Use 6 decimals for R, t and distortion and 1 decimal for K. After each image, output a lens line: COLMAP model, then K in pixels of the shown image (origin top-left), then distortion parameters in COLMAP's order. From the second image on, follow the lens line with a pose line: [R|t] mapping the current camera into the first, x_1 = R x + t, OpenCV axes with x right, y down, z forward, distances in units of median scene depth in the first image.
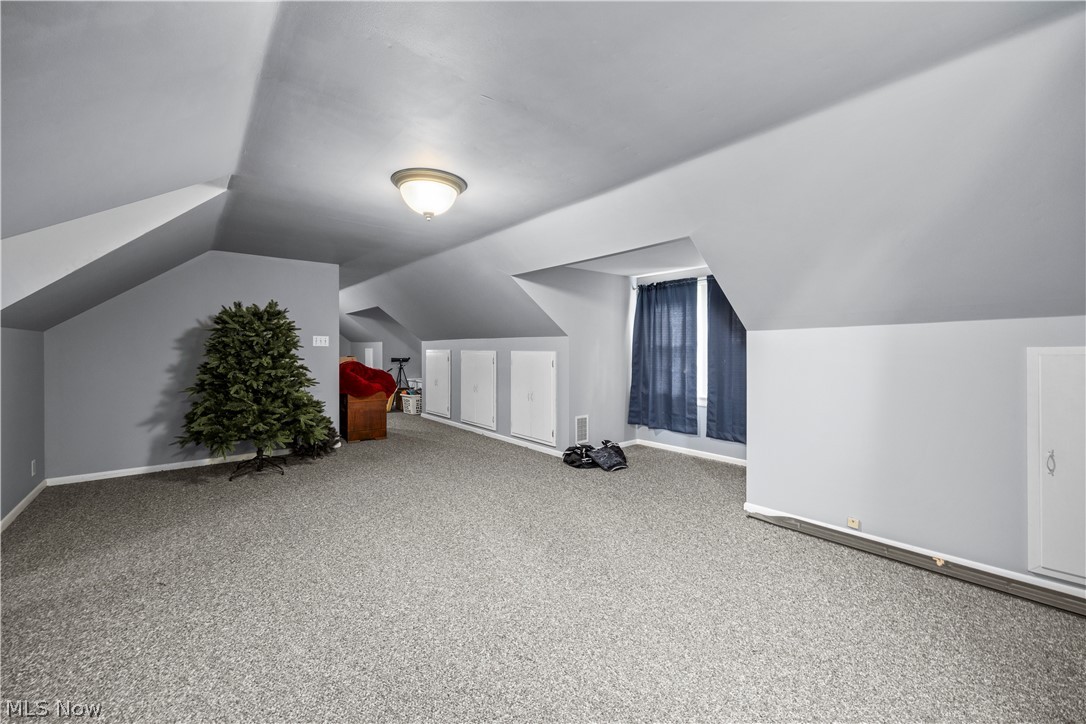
lens RADIAL K [[424.2, 0, 541.6], [0, 424.2, 354.4], [0, 0, 1]] dist [0.006726, -0.002853]
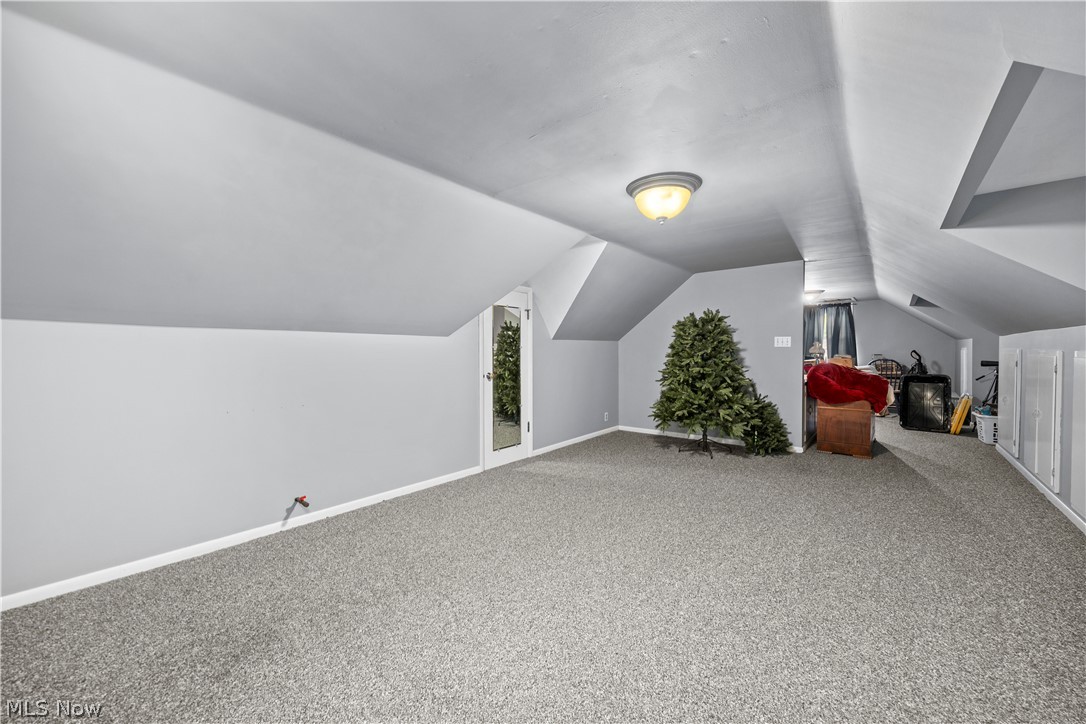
lens RADIAL K [[424.2, 0, 547.6], [0, 424.2, 359.0], [0, 0, 1]] dist [0.006726, -0.002853]
pose [[0.201337, 0.014995, -0.979407, 0.378979], [-0.003739, 0.999887, 0.014540, -0.003479], [0.979515, 0.000735, 0.201370, 0.288233]]
